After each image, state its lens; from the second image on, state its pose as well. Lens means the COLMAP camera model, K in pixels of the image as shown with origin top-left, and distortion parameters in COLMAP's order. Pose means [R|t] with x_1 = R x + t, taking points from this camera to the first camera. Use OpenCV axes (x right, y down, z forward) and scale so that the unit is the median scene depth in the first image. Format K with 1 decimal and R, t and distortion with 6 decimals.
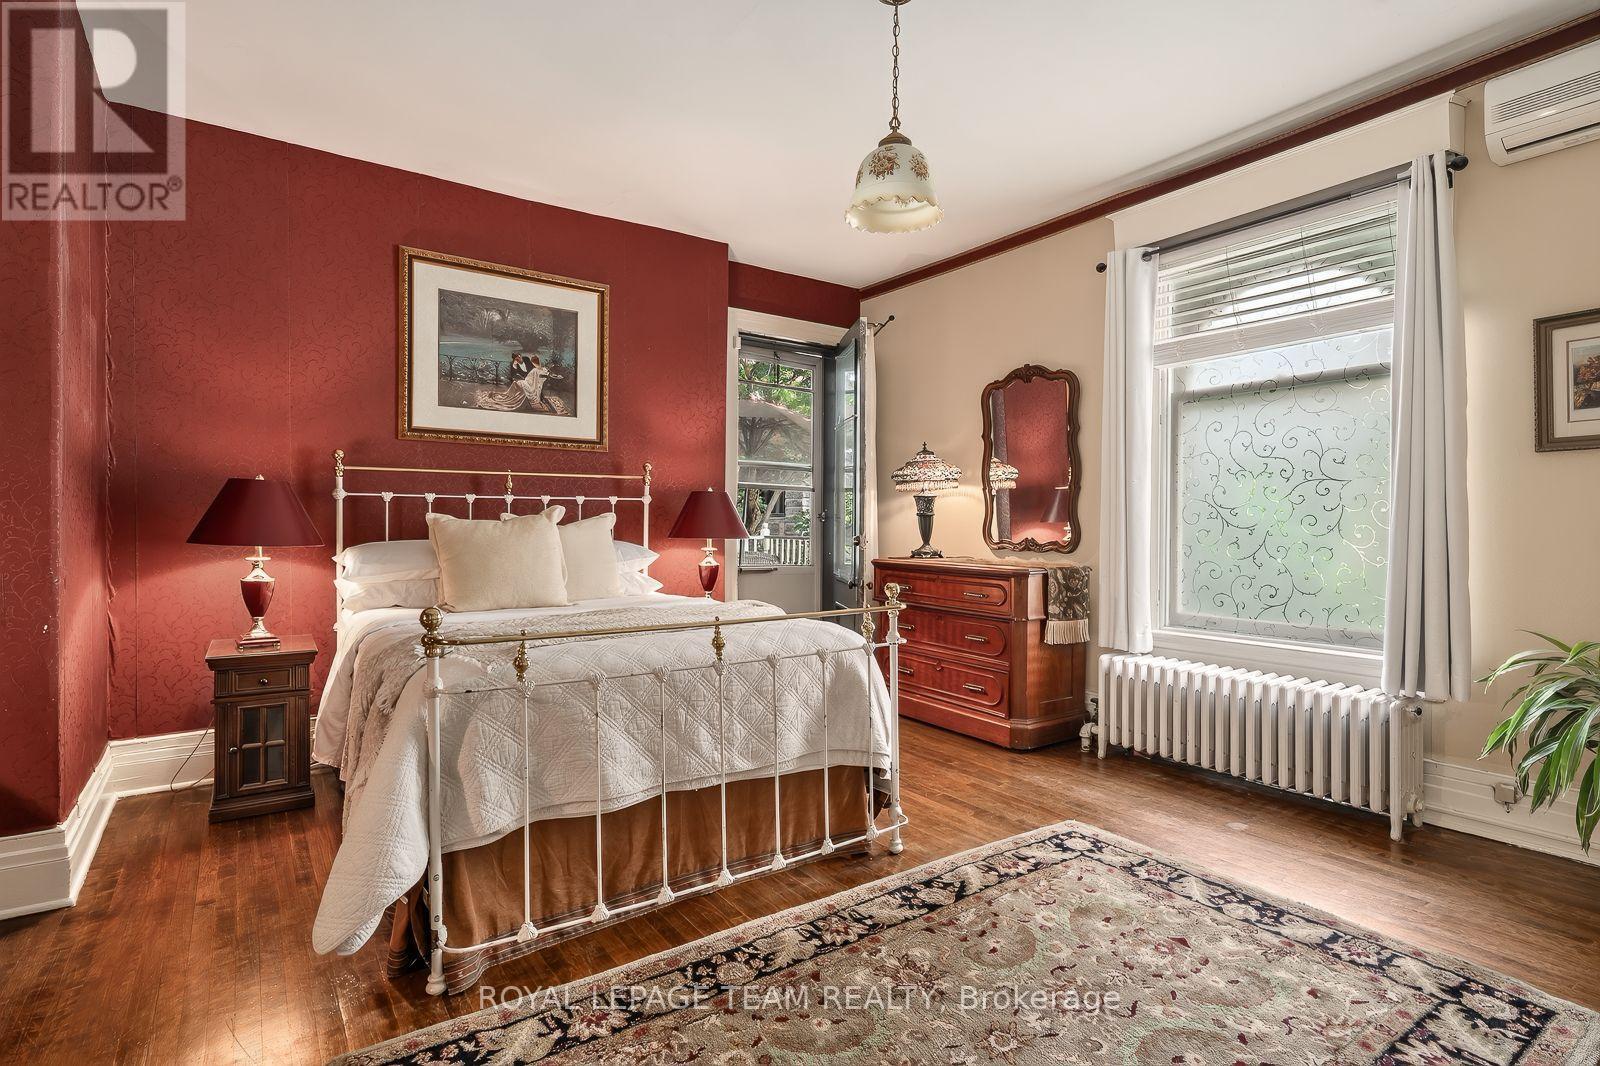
lens RADIAL K [[804.2, 0, 804.8], [0, 804.2, 532.7], [0, 0, 1]] dist [0.001462, 0.000553]
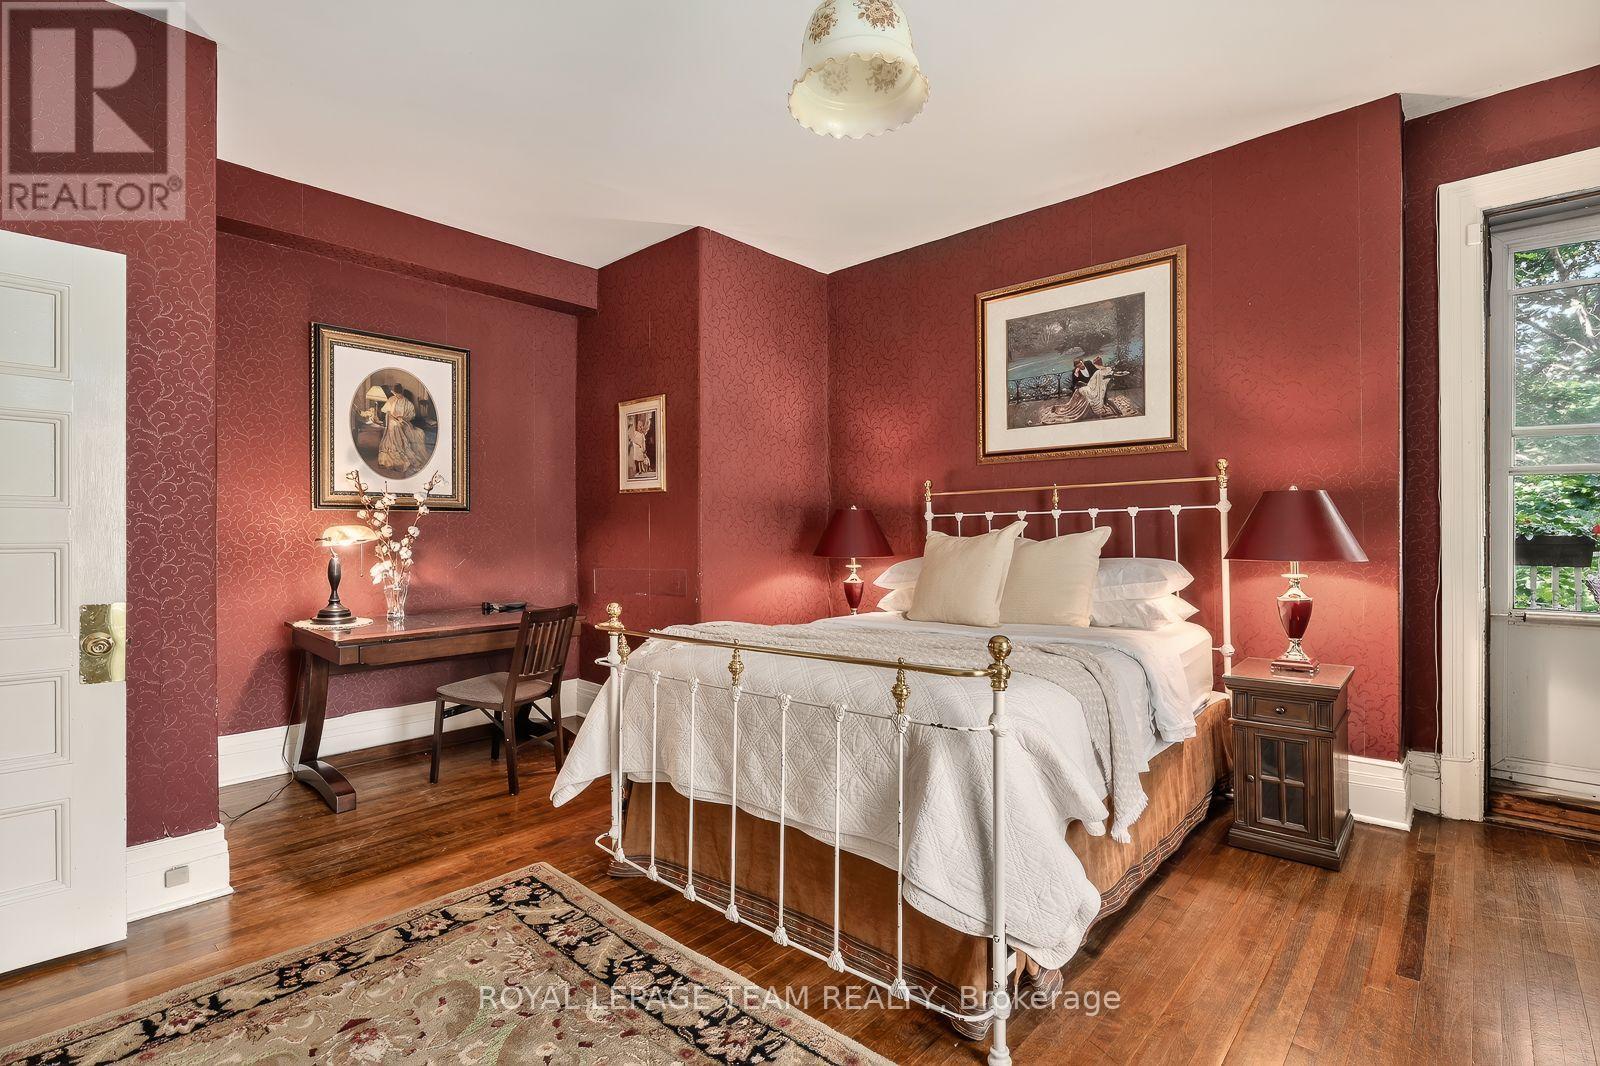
lens RADIAL K [[762.4, 0, 802.8], [0, 762.4, 531.5], [0, 0, 1]] dist [-0.010742, 0.002336]
pose [[0.208973, -0.010521, -0.977865, 0.477826], [-0.002529, 0.999933, -0.011299, -0.010003], [0.977918, 0.004834, 0.208932, 0.524108]]
